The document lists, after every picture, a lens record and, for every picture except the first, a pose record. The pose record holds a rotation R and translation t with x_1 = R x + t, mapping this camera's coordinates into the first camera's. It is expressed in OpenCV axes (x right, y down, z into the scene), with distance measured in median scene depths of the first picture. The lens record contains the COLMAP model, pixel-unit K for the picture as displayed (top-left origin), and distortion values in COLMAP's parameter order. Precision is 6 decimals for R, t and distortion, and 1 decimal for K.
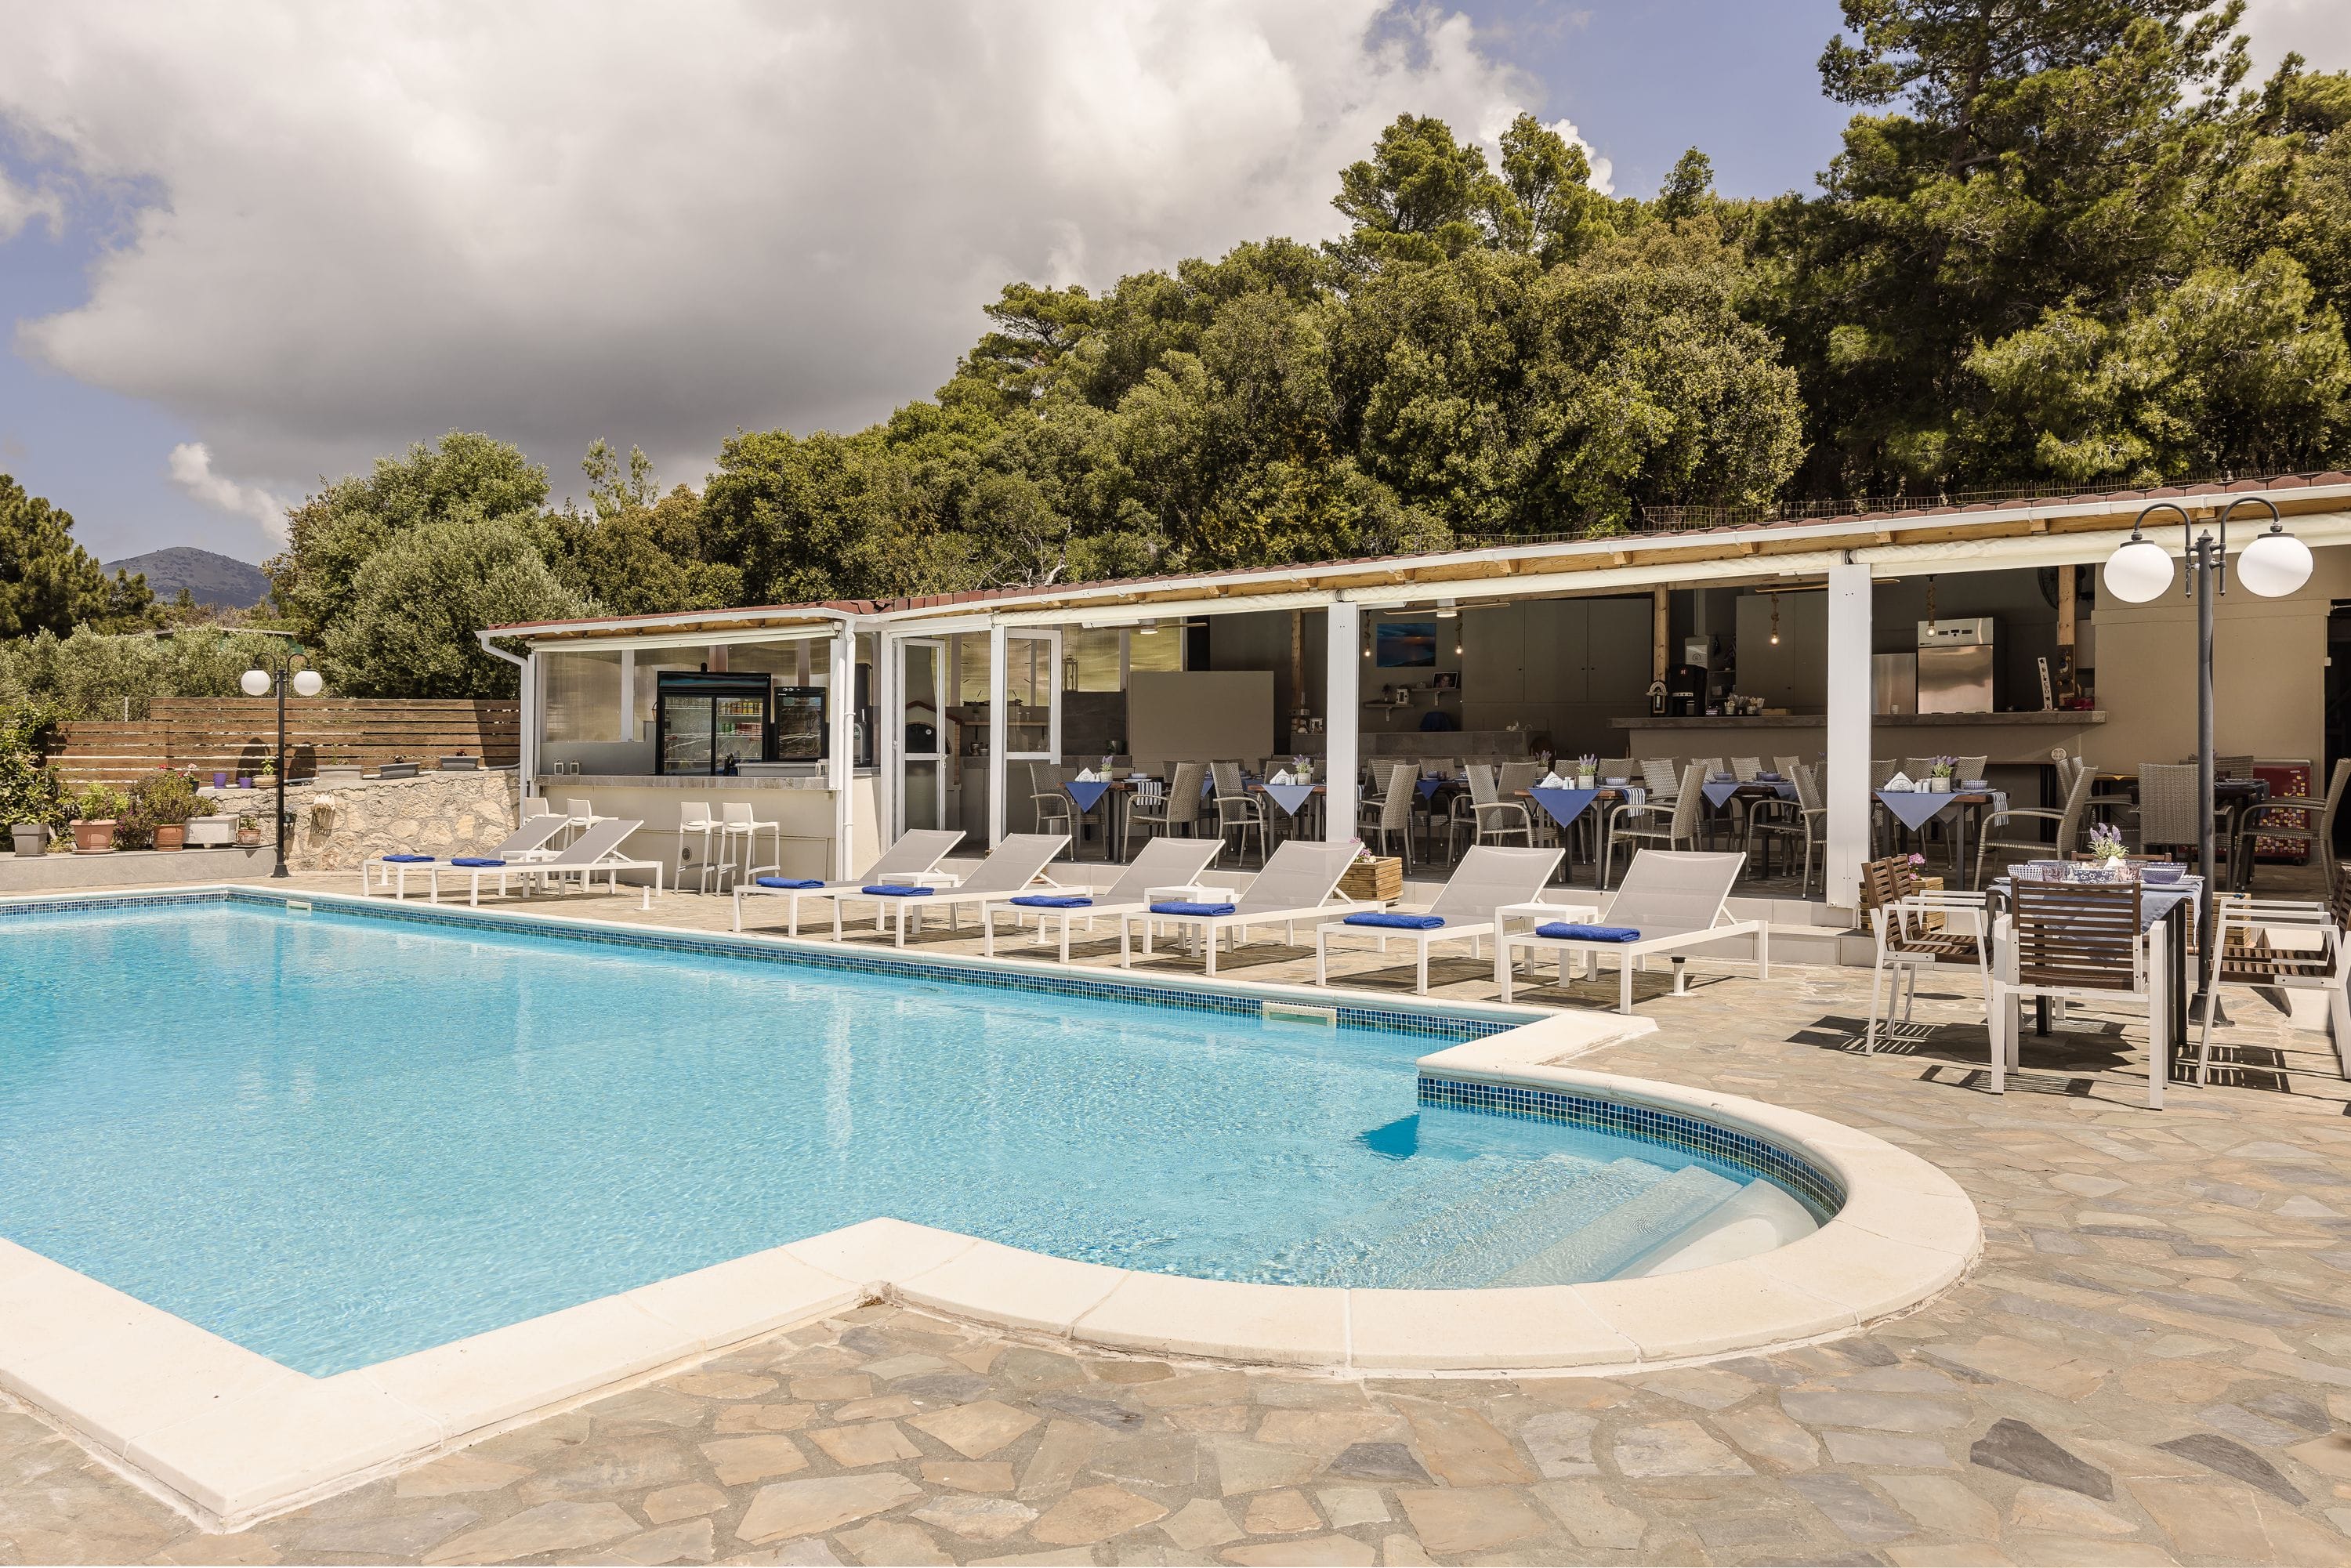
lens RADIAL K [[1703.7, 0, 1178.8], [0, 1703.7, 748.1], [0, 0, 1]] dist [-0.002010, -0.001264]
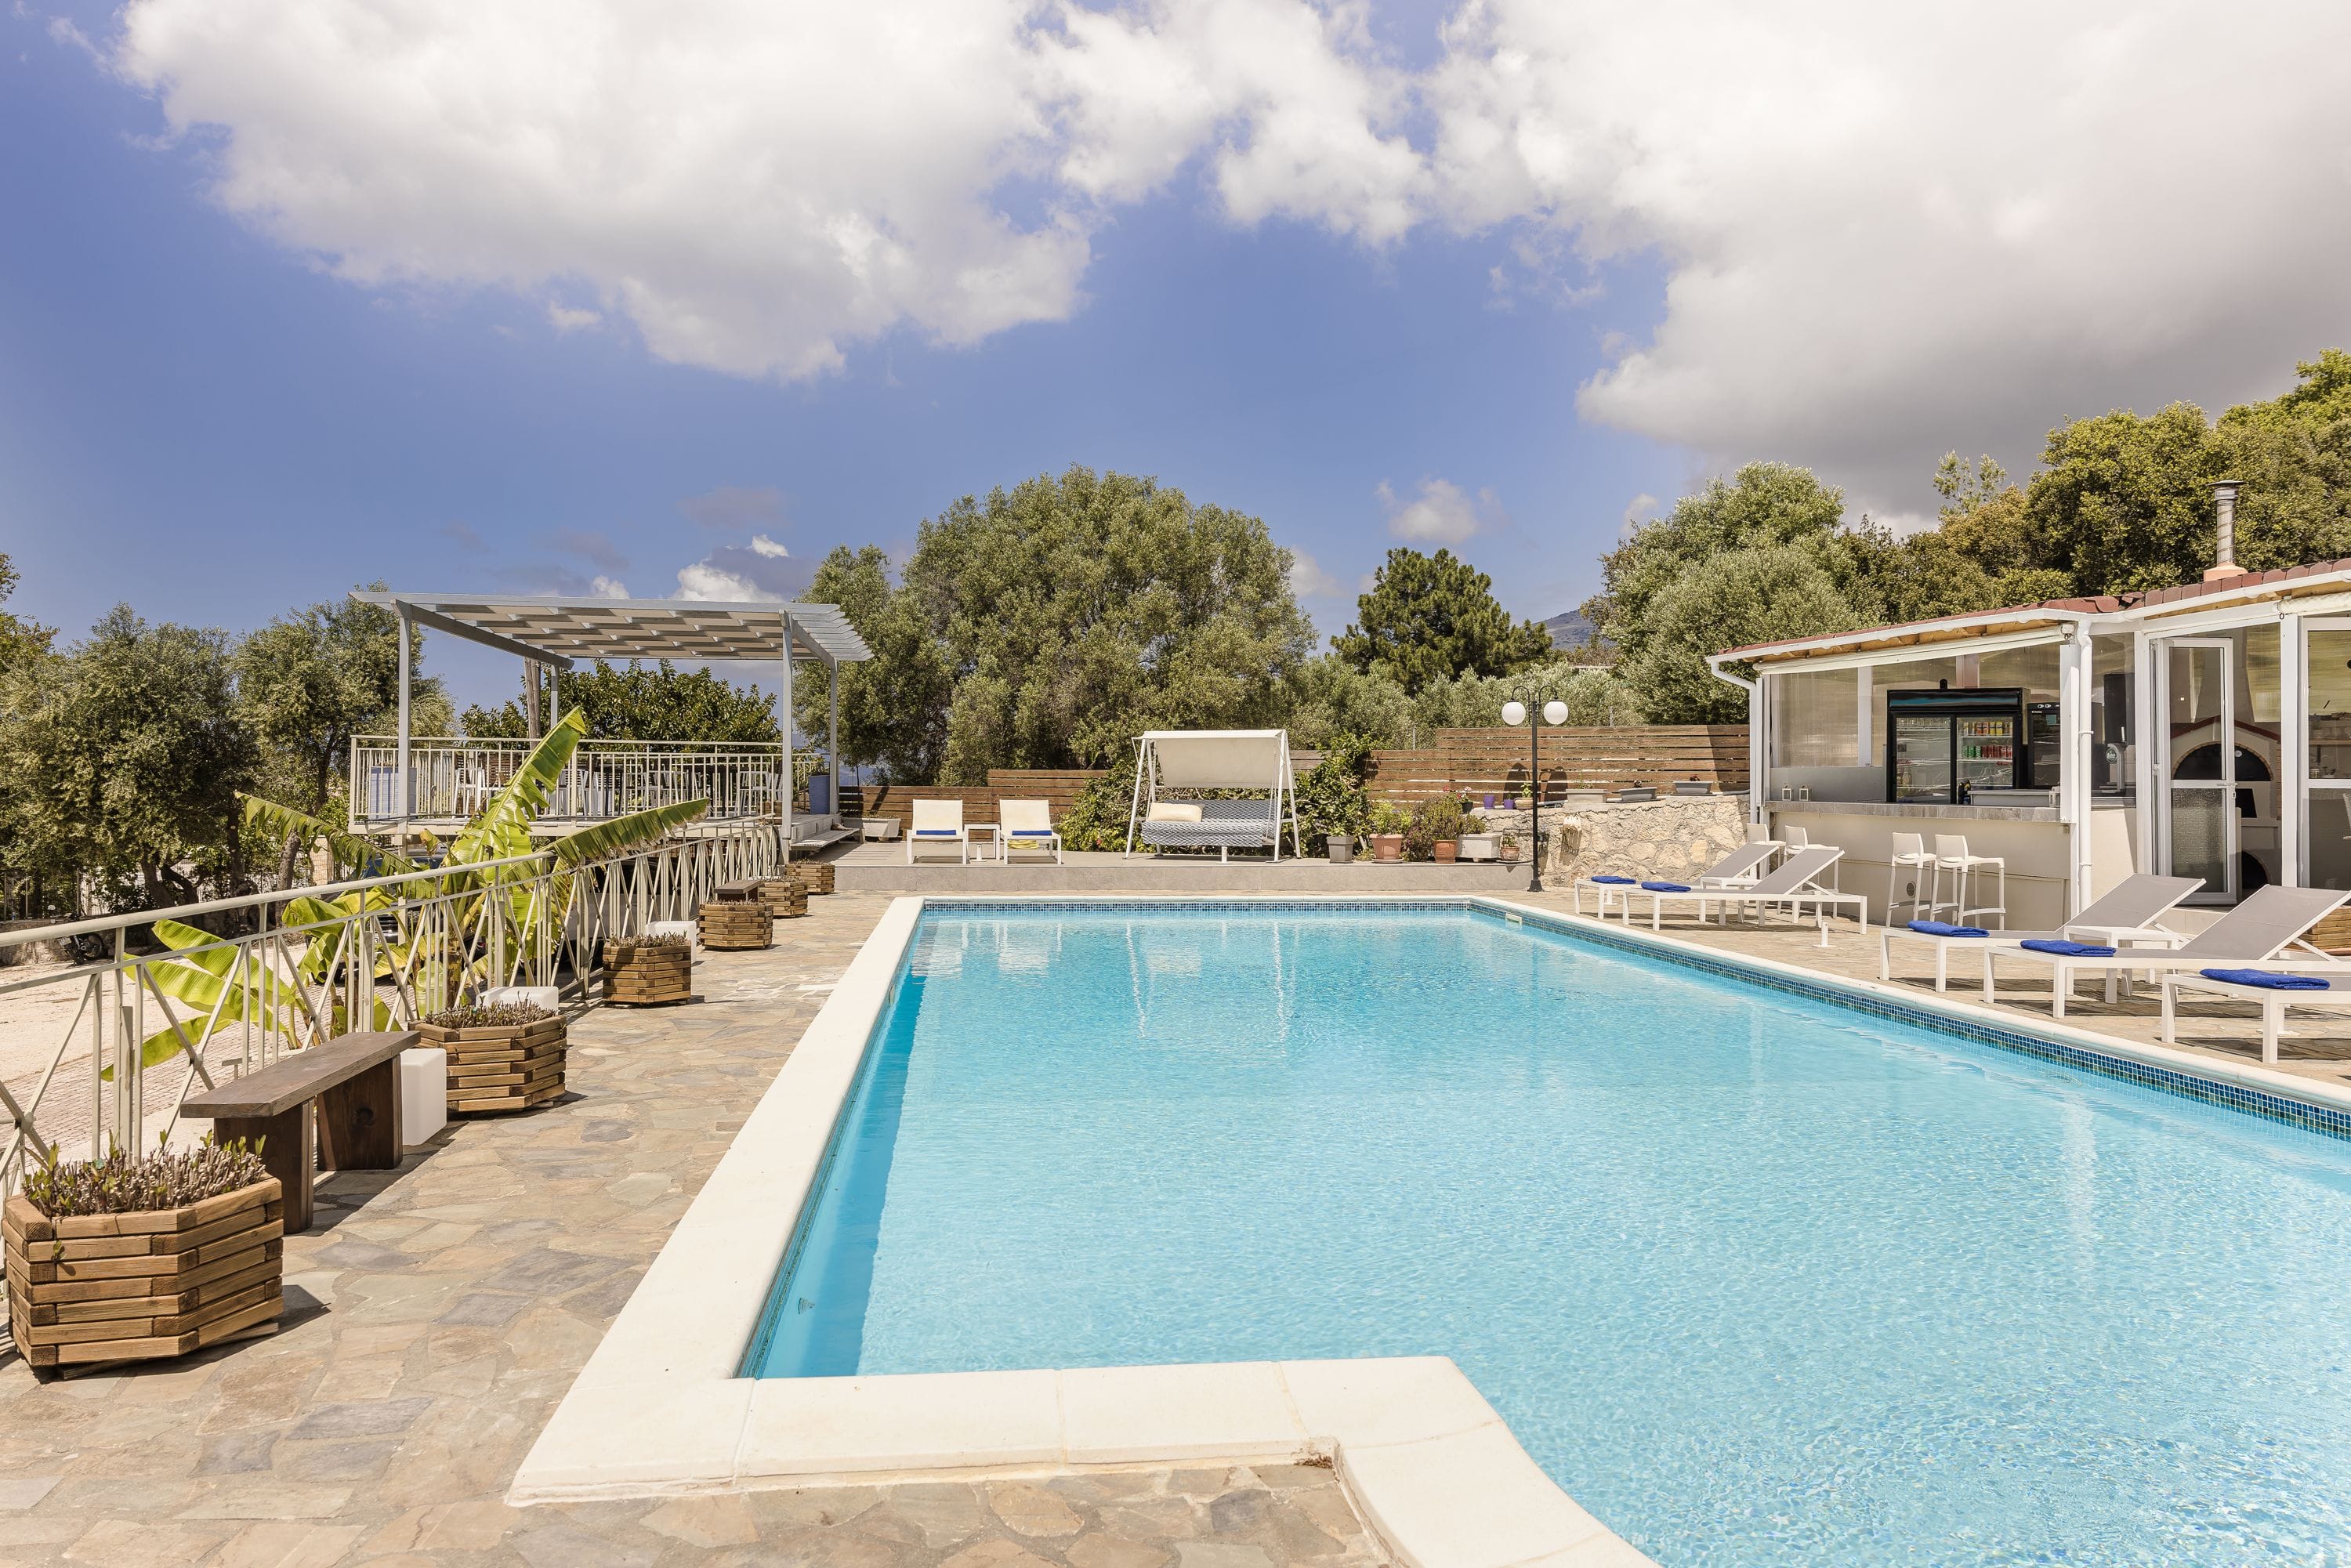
lens RADIAL K [[1659.6, 0, 1130.3], [0, 1659.6, 768.4], [0, 0, 1]] dist [-0.021000, 0.036088]
pose [[0.684709, -0.000952, -0.728816, 0.067568], [-0.001687, 0.999994, -0.002891, 0.000610], [0.728814, 0.003209, 0.684704, 0.084267]]
